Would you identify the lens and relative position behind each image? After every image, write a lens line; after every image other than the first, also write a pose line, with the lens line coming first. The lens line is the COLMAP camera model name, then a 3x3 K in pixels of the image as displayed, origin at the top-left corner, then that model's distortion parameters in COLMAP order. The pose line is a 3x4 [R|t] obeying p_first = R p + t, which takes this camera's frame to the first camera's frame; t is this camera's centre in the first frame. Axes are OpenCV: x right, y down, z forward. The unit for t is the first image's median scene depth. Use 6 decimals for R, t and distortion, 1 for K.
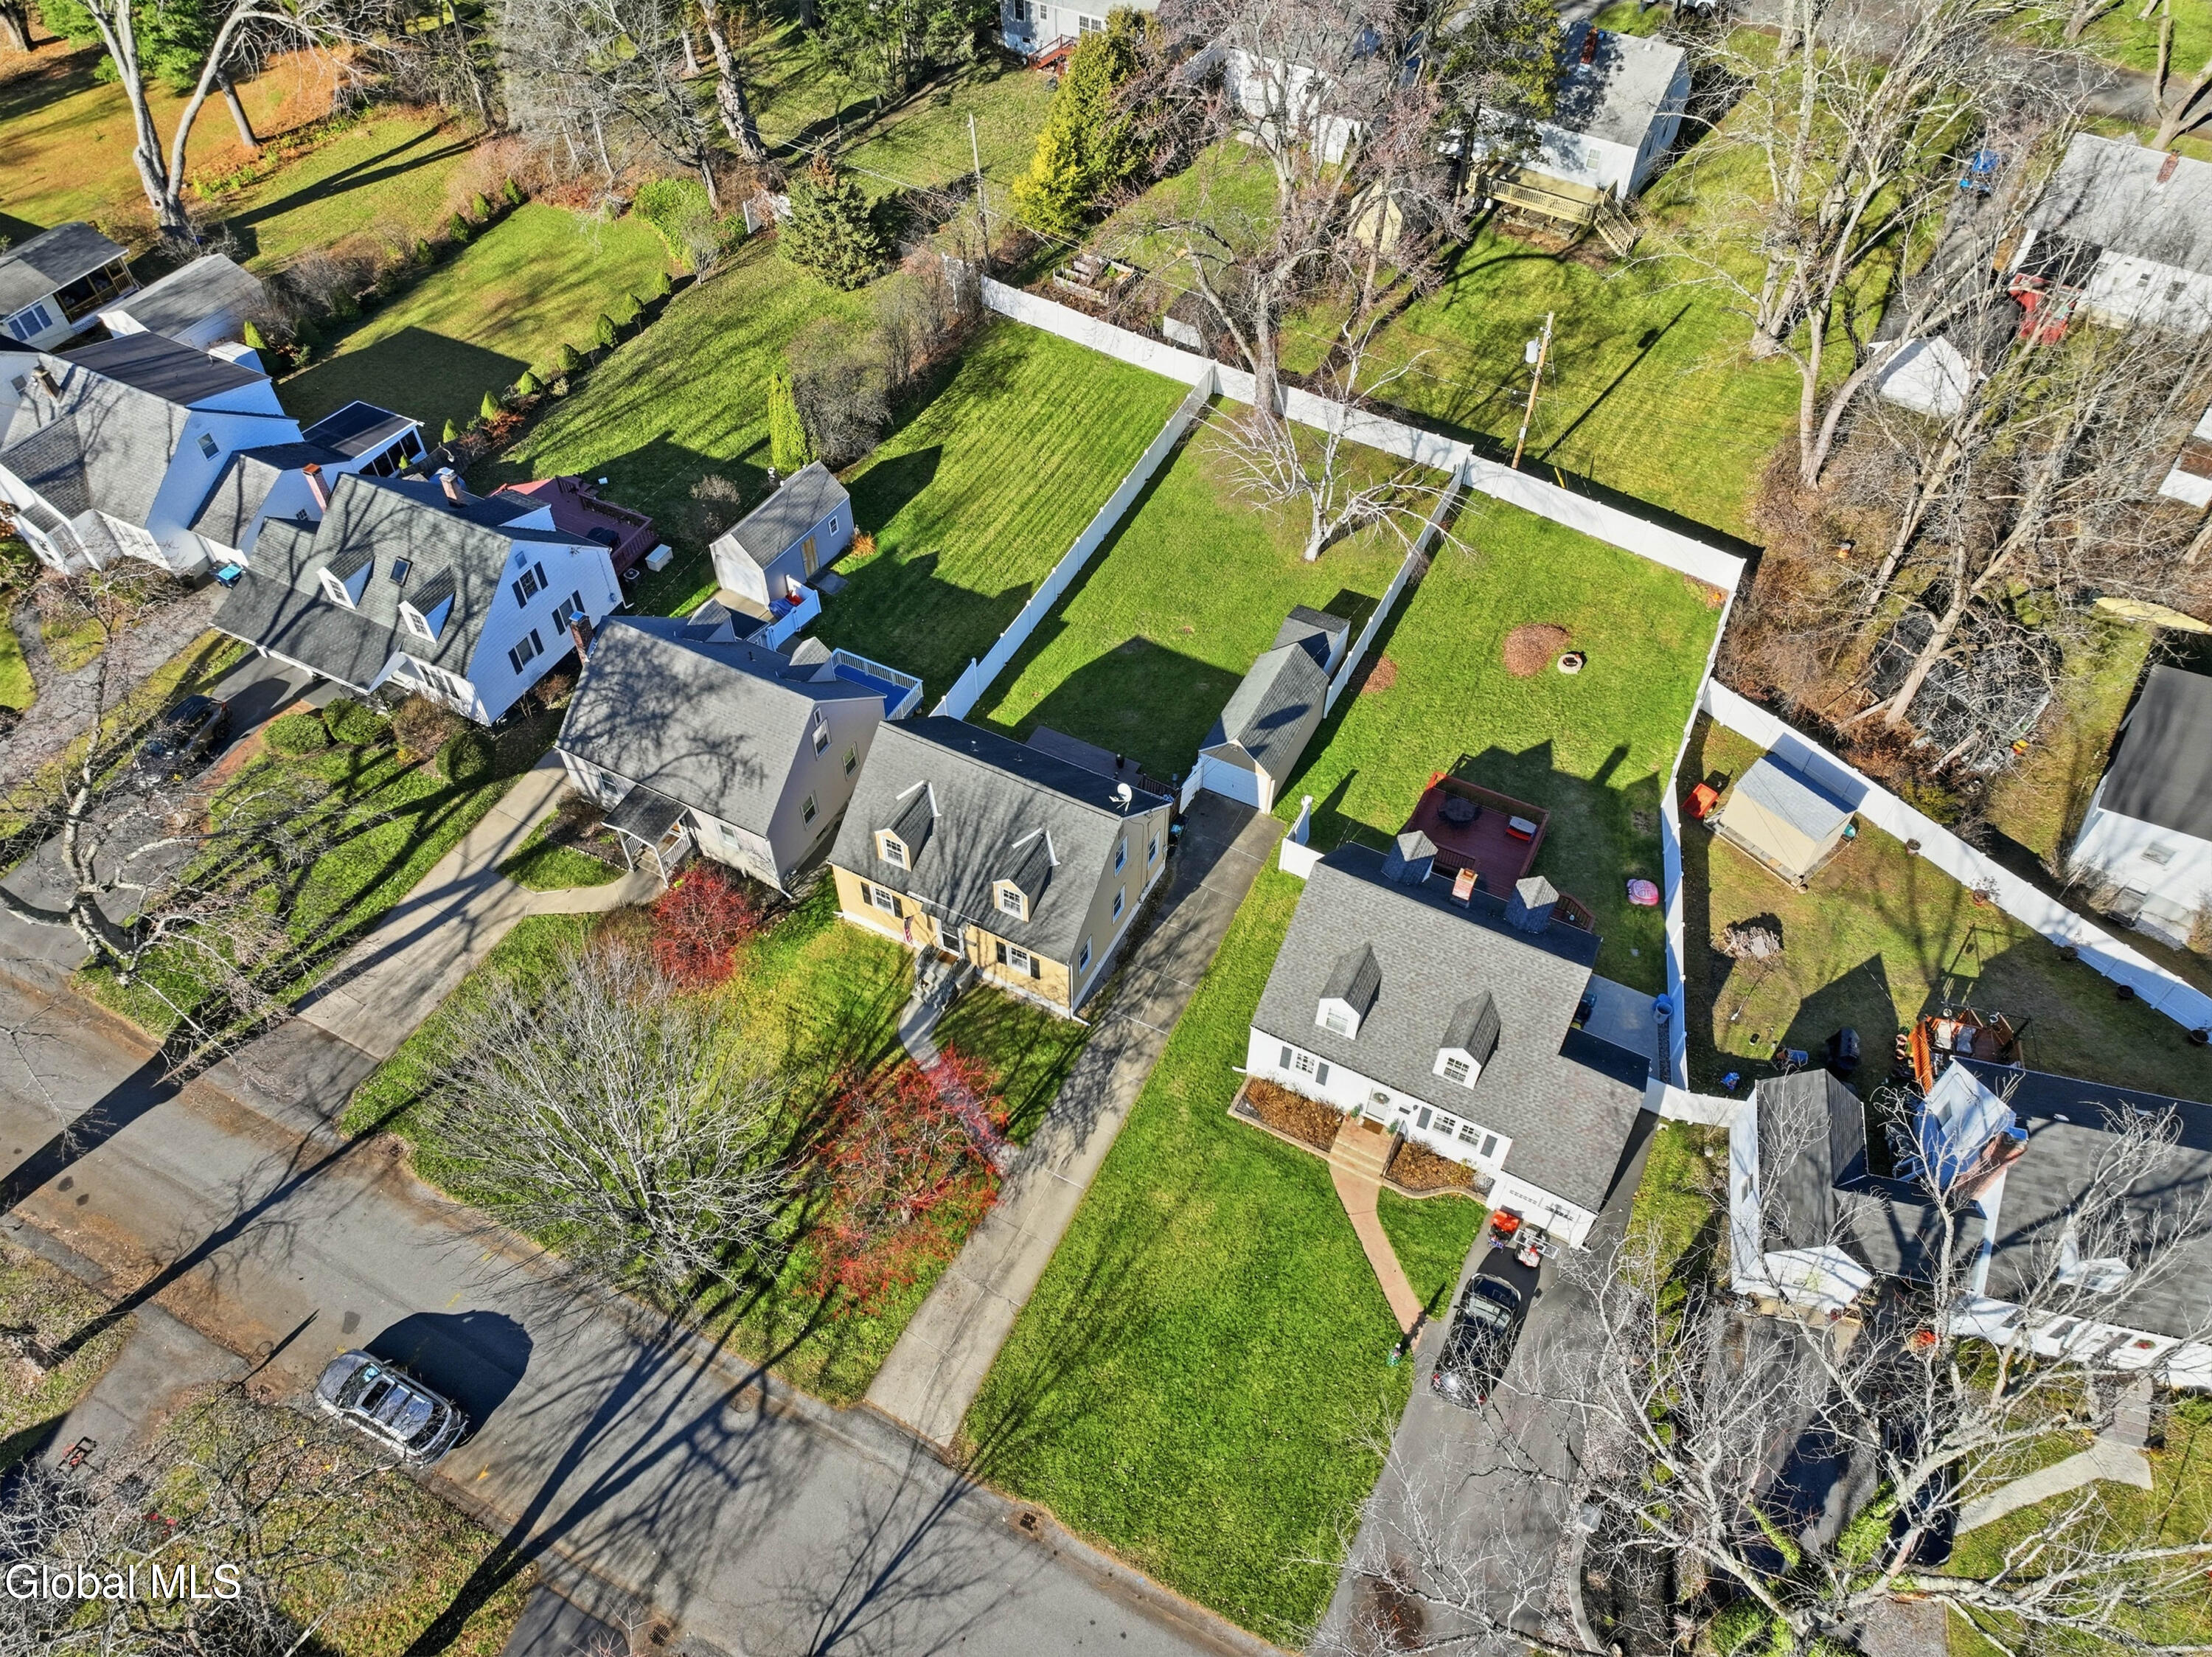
lens RADIAL K [[1553.9, 0, 1084.7], [0, 1553.9, 821.6], [0, 0, 1]] dist [0.007761, 0.003499]
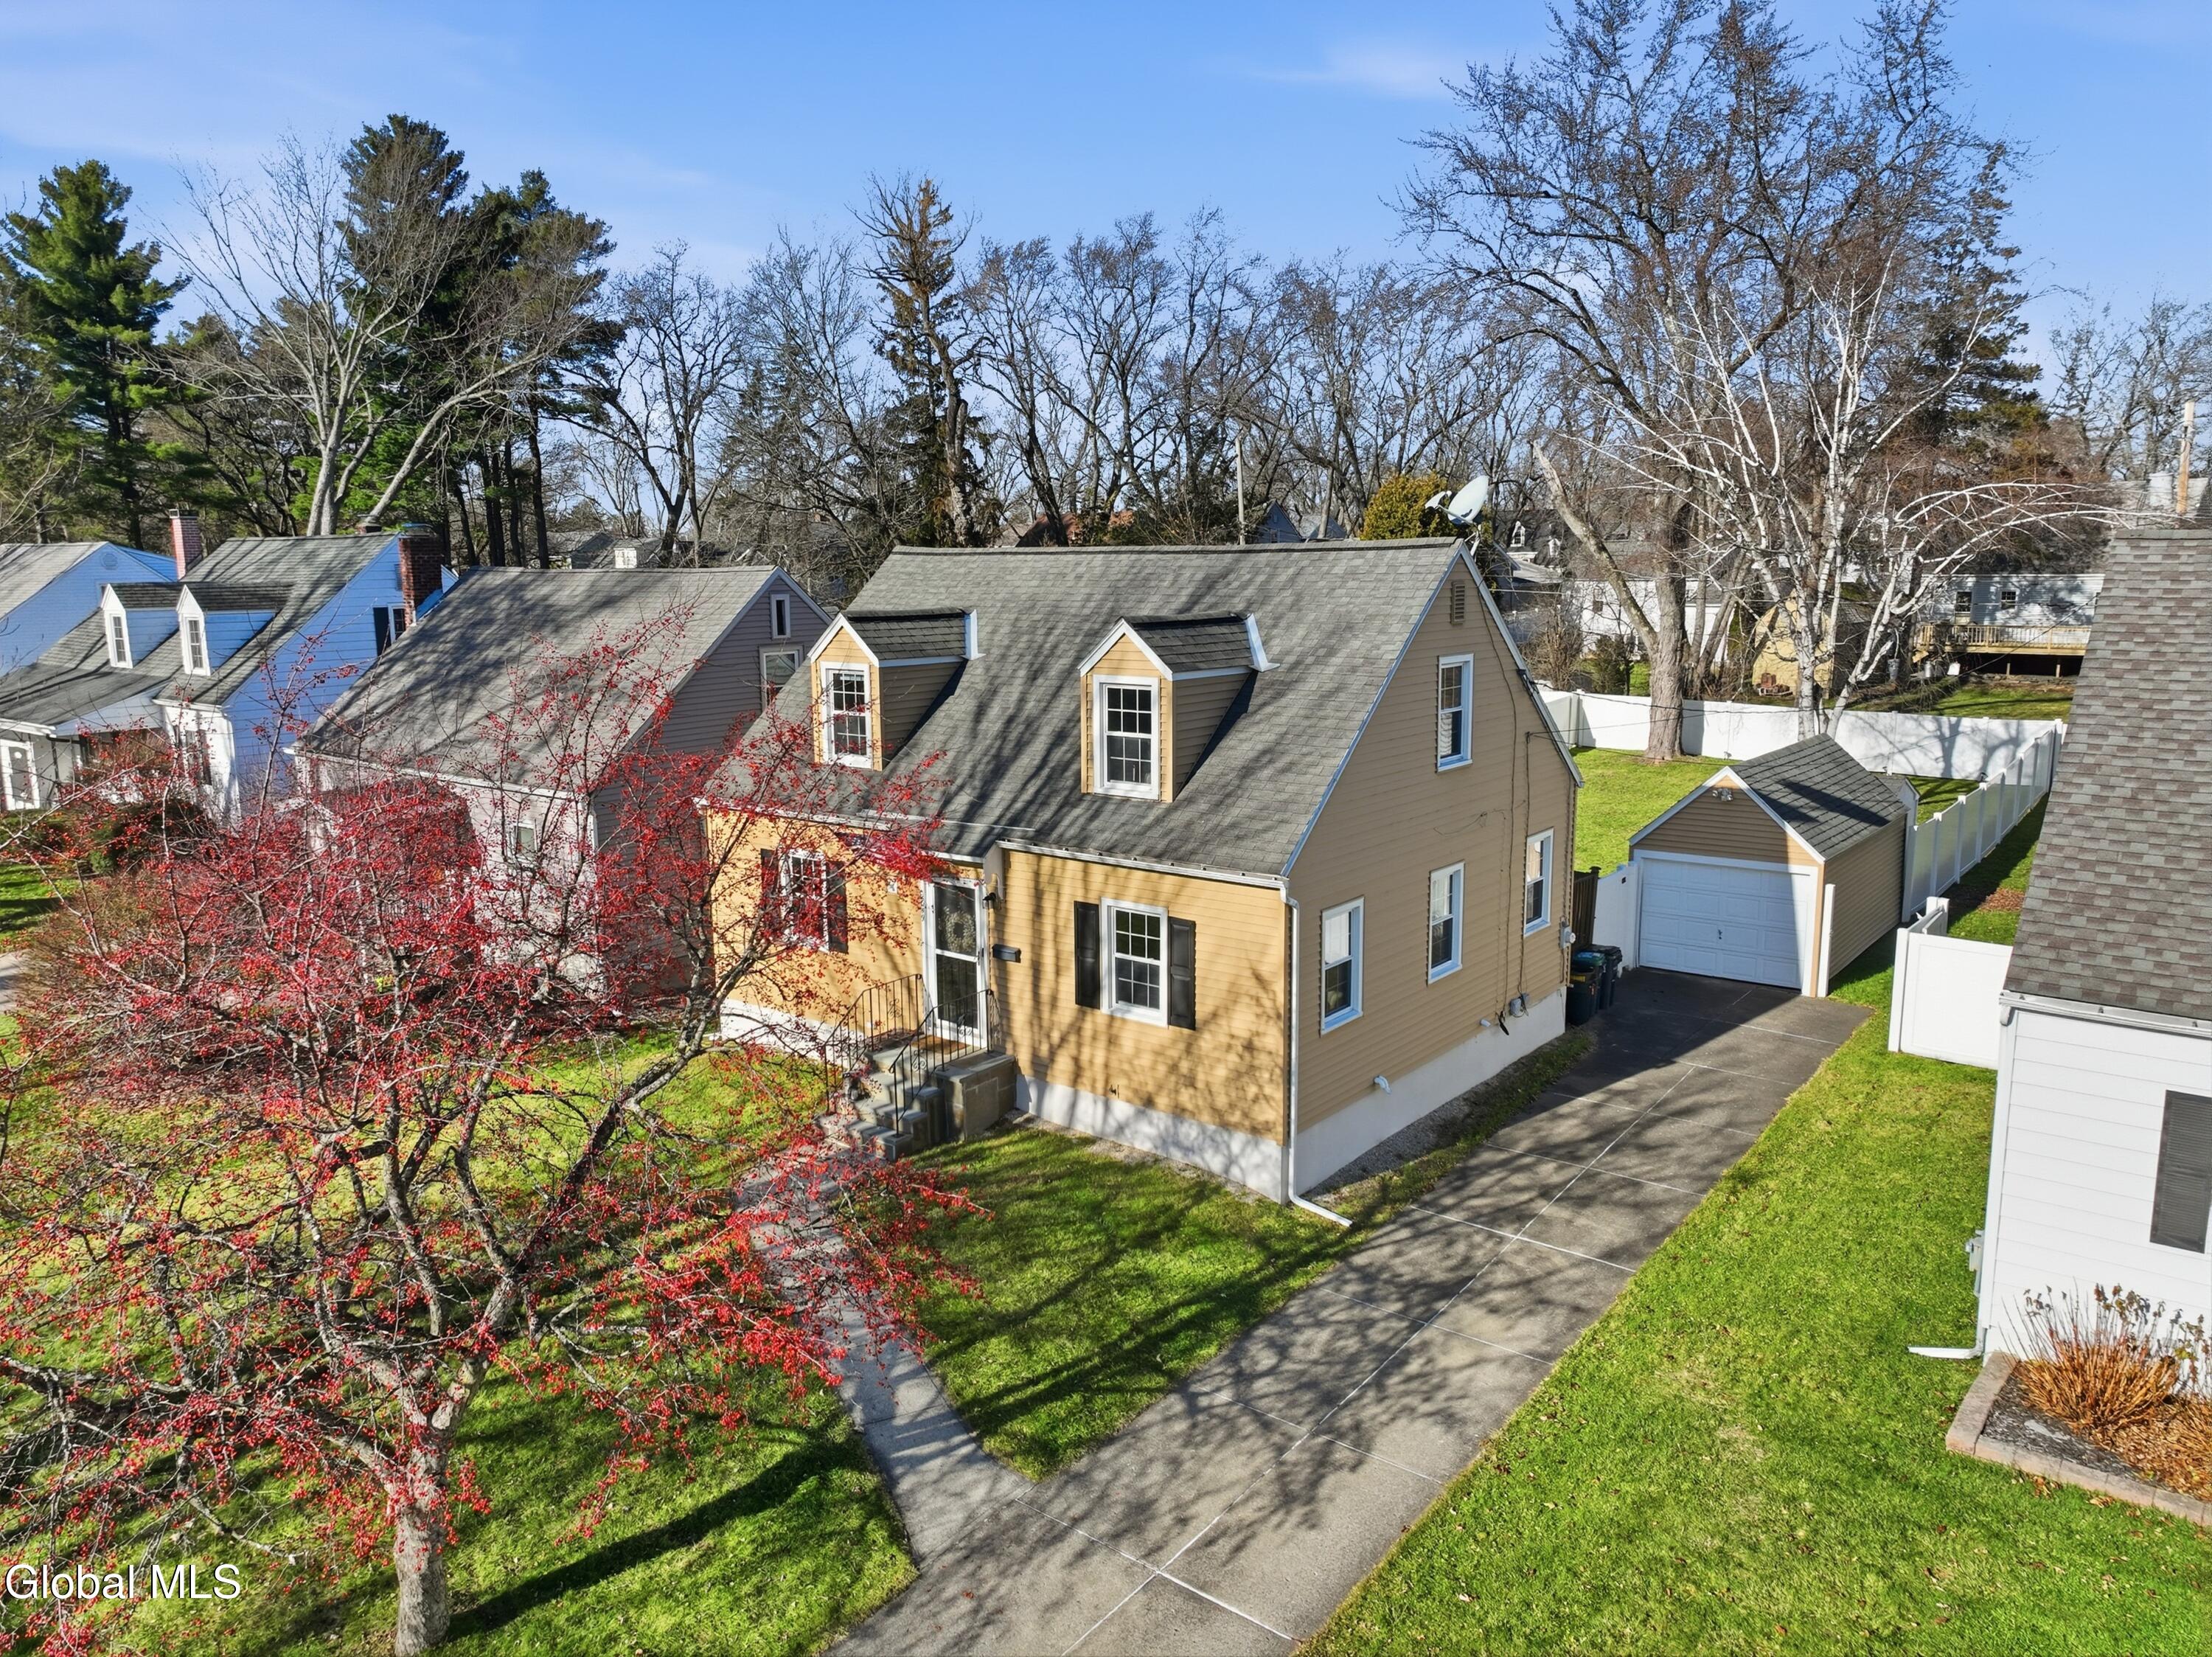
lens RADIAL K [[1553.9, 0, 1104.9], [0, 1553.9, 819.2], [0, 0, 1]] dist [0.007761, 0.003499]
pose [[0.981761, 0.006385, -0.190011, 0.011824], [-0.124504, 0.776901, -0.617190, 0.255888], [0.143679, 0.629590, 0.763527, 0.699453]]
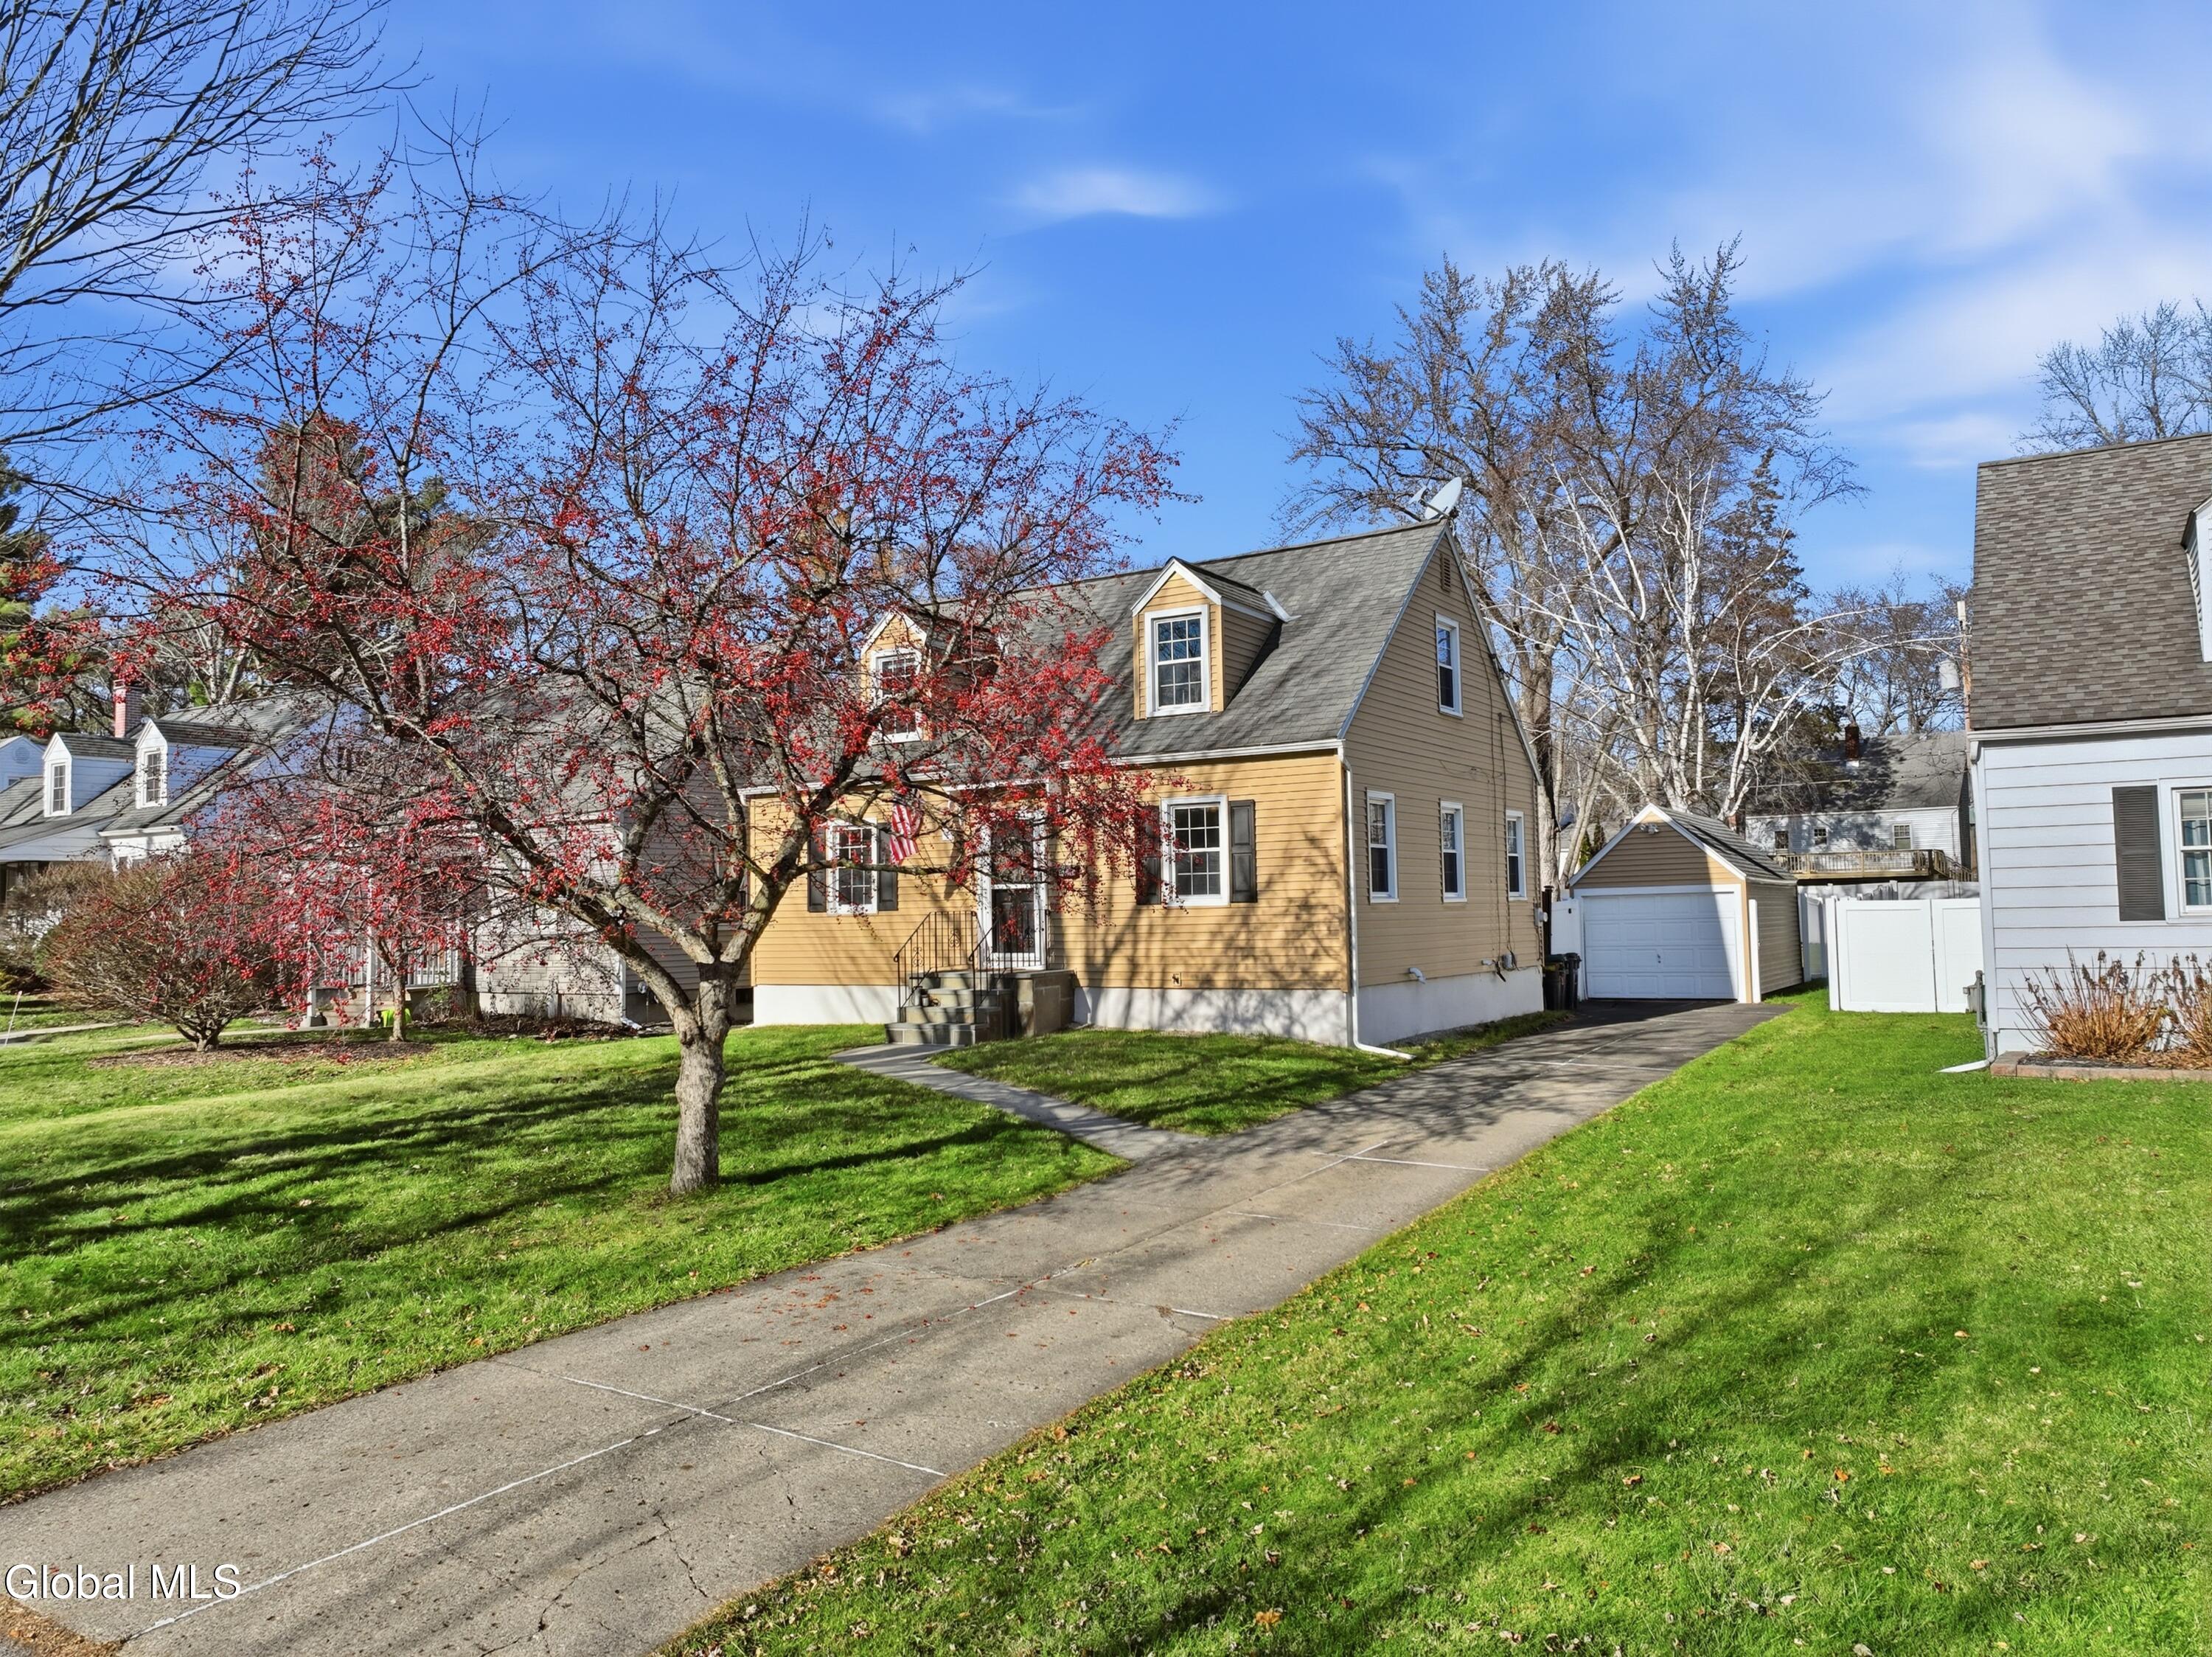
lens RADIAL K [[1553.9, 0, 1105.5], [0, 1553.9, 826.2], [0, 0, 1]] dist [0.007761, 0.003499]
pose [[0.996124, -0.040241, -0.078217, -0.034100], [-0.036741, 0.617589, -0.785642, 0.351563], [0.079921, 0.785471, 0.613716, 0.740100]]
